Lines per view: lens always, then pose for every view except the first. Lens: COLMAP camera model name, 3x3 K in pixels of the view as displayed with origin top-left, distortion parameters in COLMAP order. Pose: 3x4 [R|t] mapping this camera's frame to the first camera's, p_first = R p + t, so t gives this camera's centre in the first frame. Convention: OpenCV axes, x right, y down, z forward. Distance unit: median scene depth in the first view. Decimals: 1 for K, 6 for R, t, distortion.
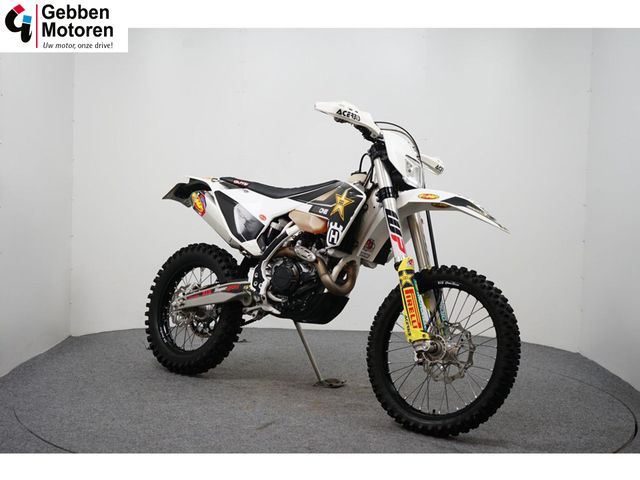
lens RADIAL K [[902.0, 0, 320.0], [0, 902.0, 240.0], [0, 0, 1]] dist [0.010486, 0.015952]
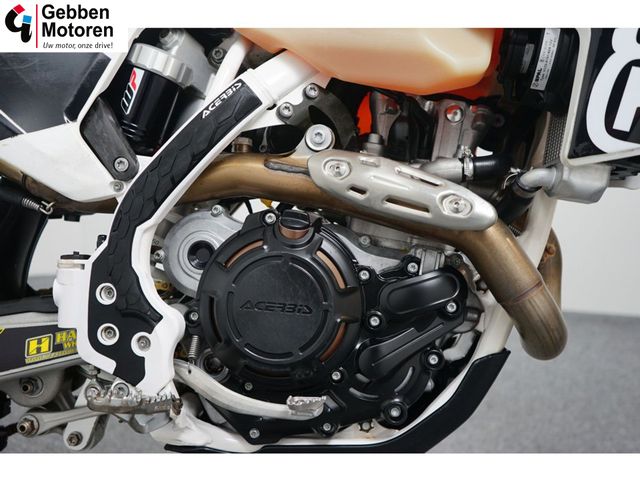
lens RADIAL K [[615.0, 0, 320.0], [0, 615.0, 240.0], [0, 0, 1]] dist [-0.003433, 0.003667]
pose [[0.809236, -0.125865, 0.573842, -0.111325], [0.007890, 0.979021, 0.203609, -0.002937], [-0.587431, -0.160240, 0.793252, 0.854716]]
